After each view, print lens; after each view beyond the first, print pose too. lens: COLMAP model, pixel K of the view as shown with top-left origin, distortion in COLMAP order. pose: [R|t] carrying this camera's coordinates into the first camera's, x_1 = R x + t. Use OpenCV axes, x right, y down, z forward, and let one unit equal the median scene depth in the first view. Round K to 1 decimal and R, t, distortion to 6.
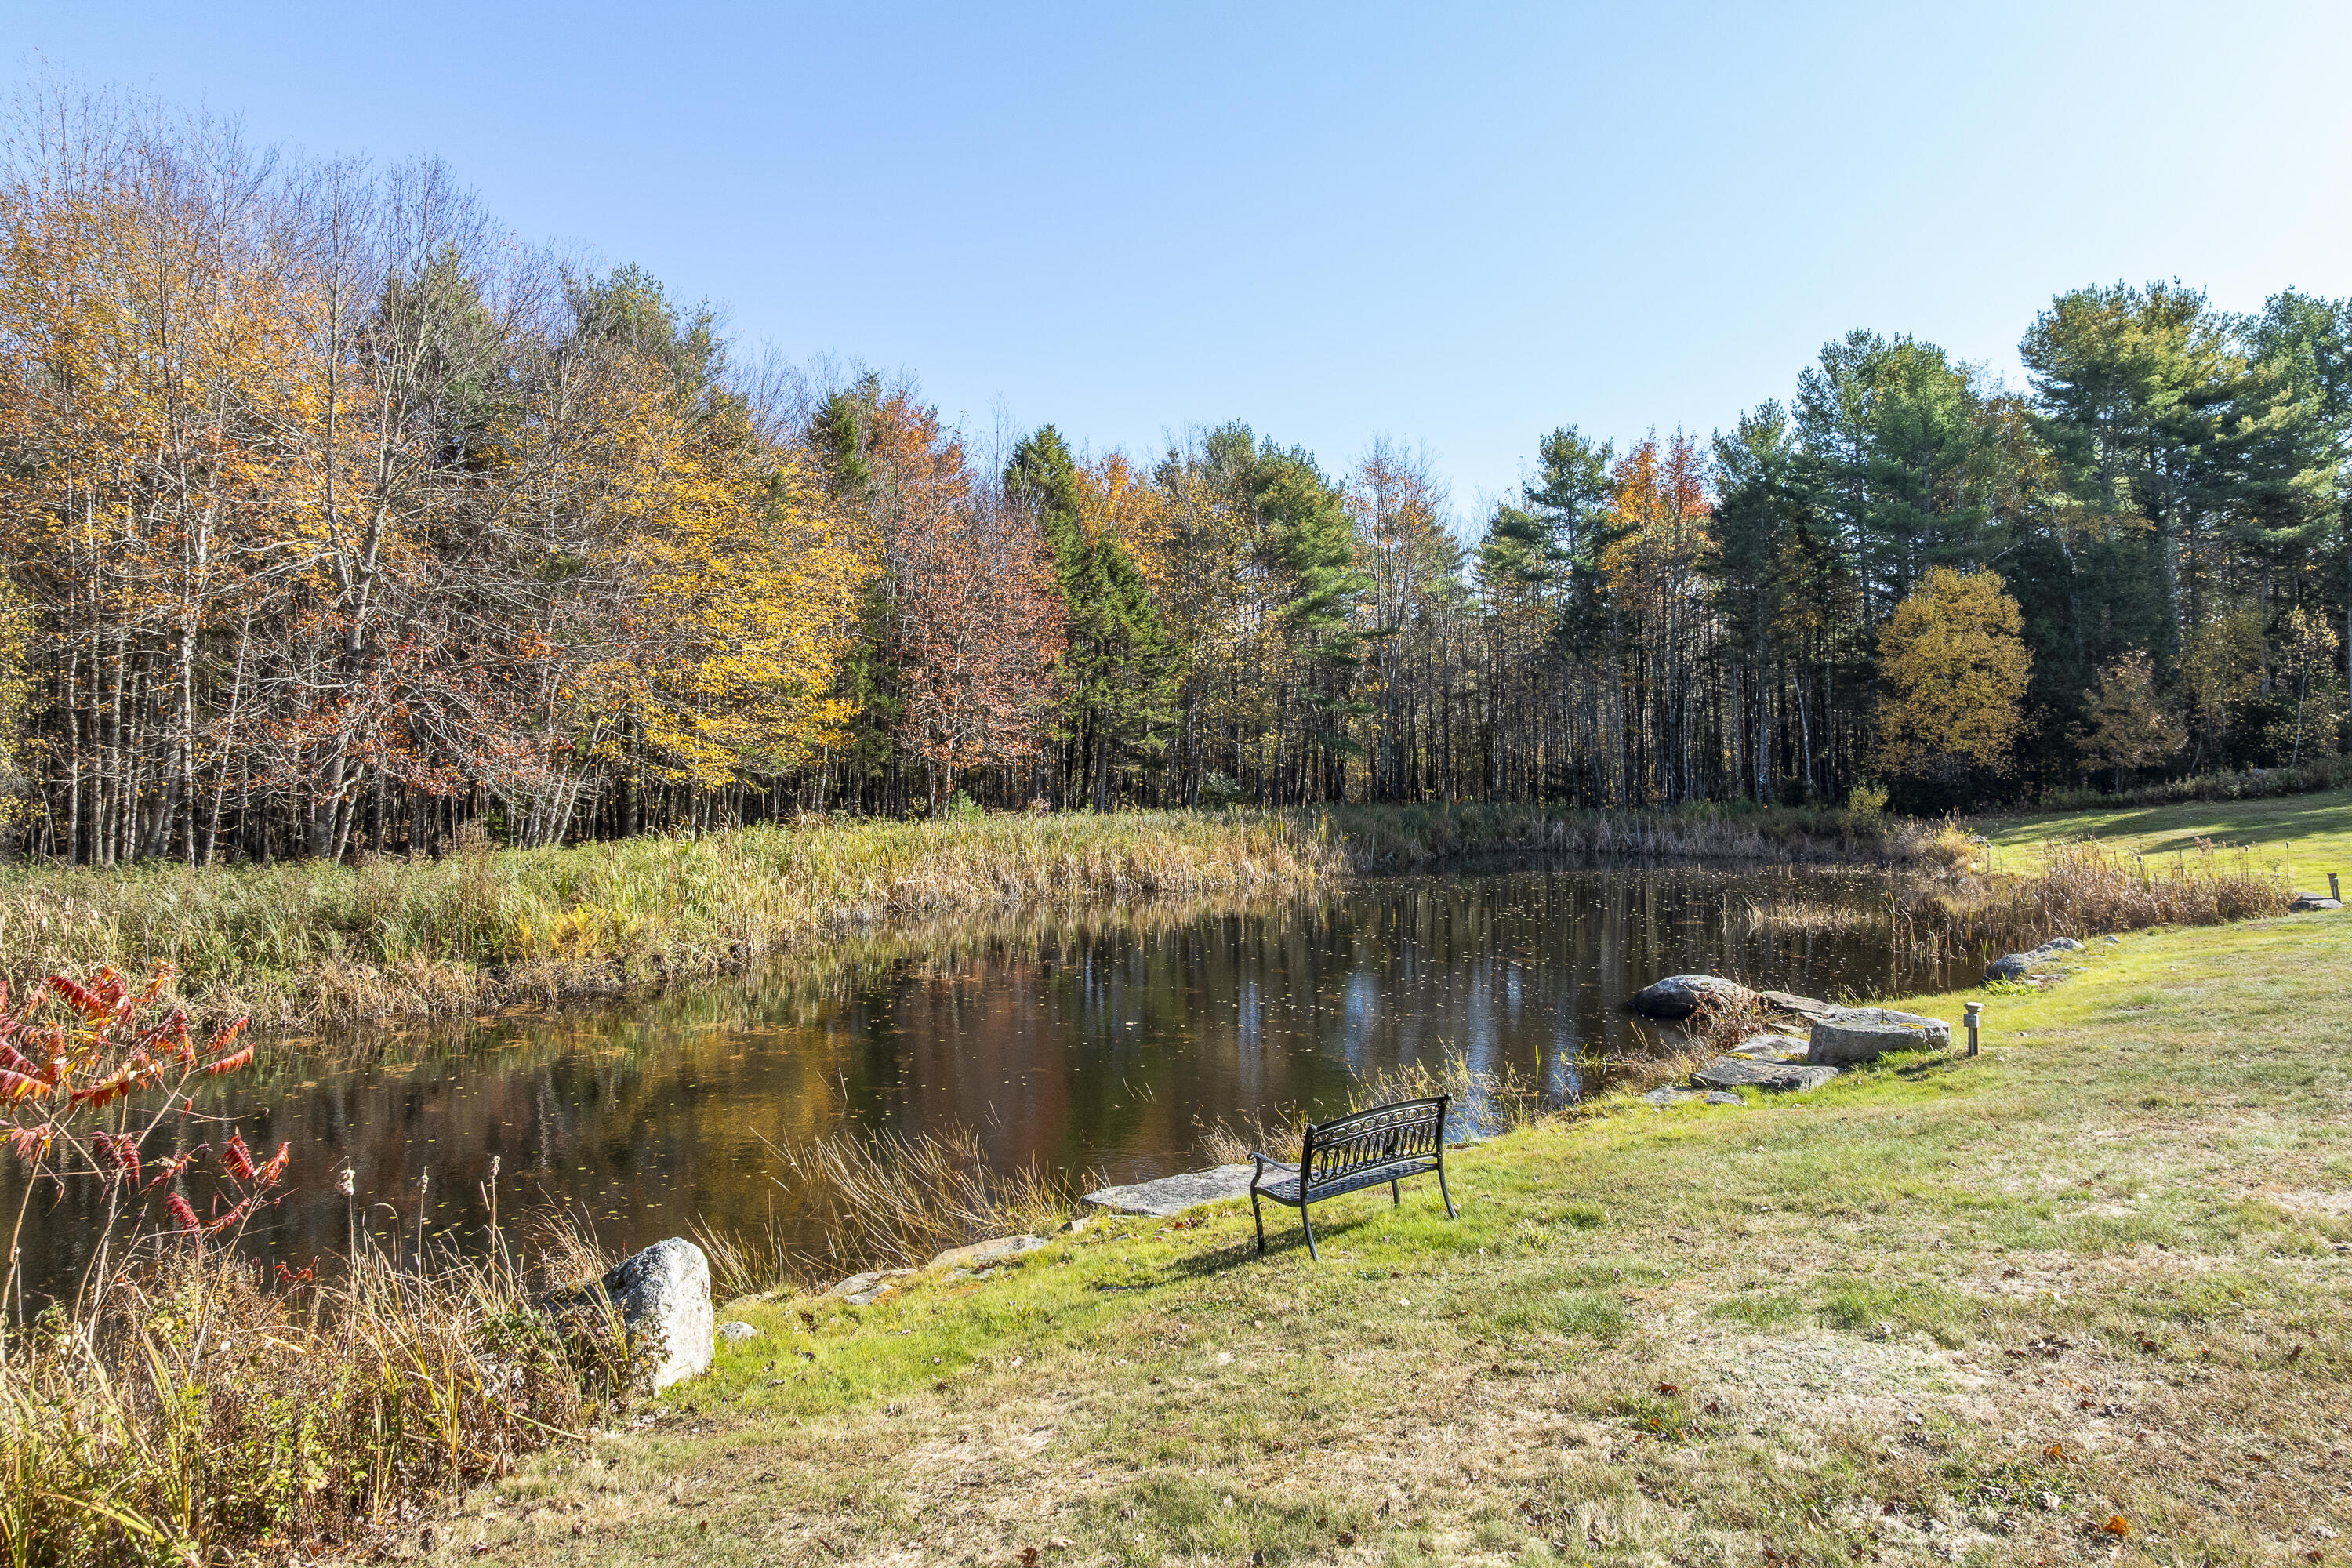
lens RADIAL K [[1629.6, 0, 1187.5], [0, 1629.6, 791.5], [0, 0, 1]] dist [-0.011804, 0.014622]
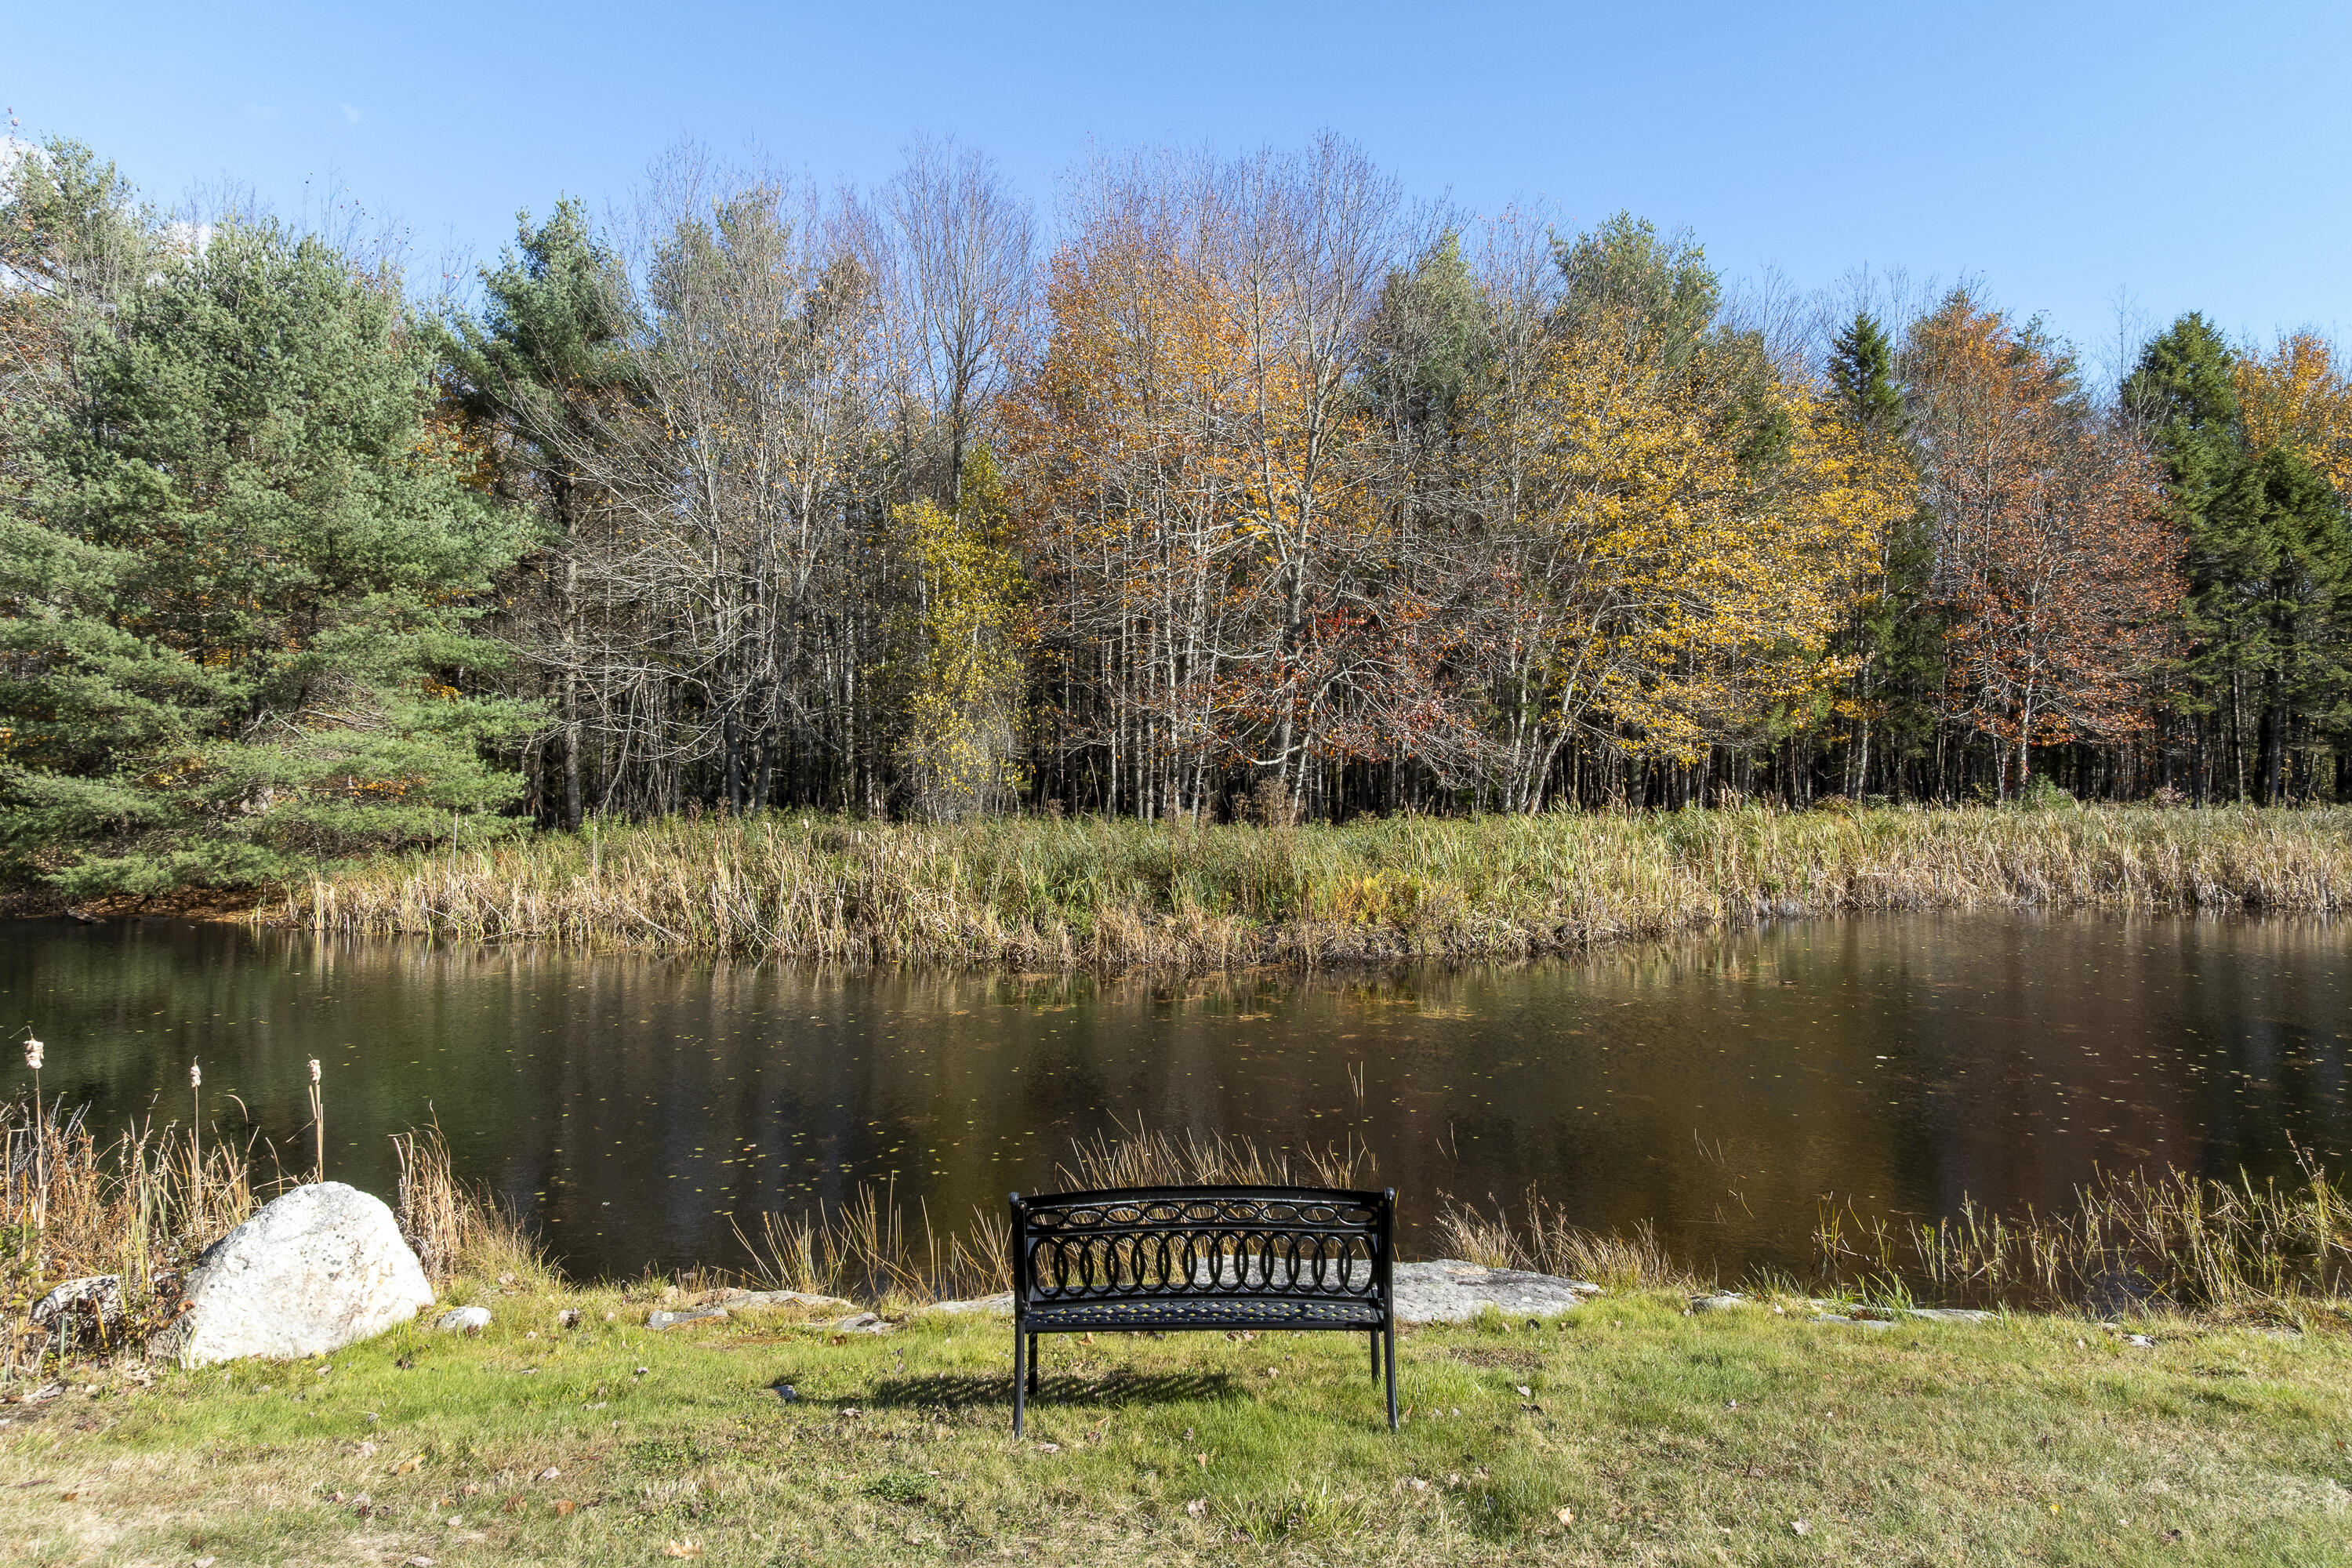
lens RADIAL K [[1629.6, 0, 1166.1], [0, 1629.6, 770.2], [0, 0, 1]] dist [-0.011804, 0.014622]
pose [[0.746882, 0.006493, -0.664925, 0.091392], [-0.015172, 0.999858, -0.007279, 0.012020], [0.664783, 0.015525, 0.746875, 0.117644]]
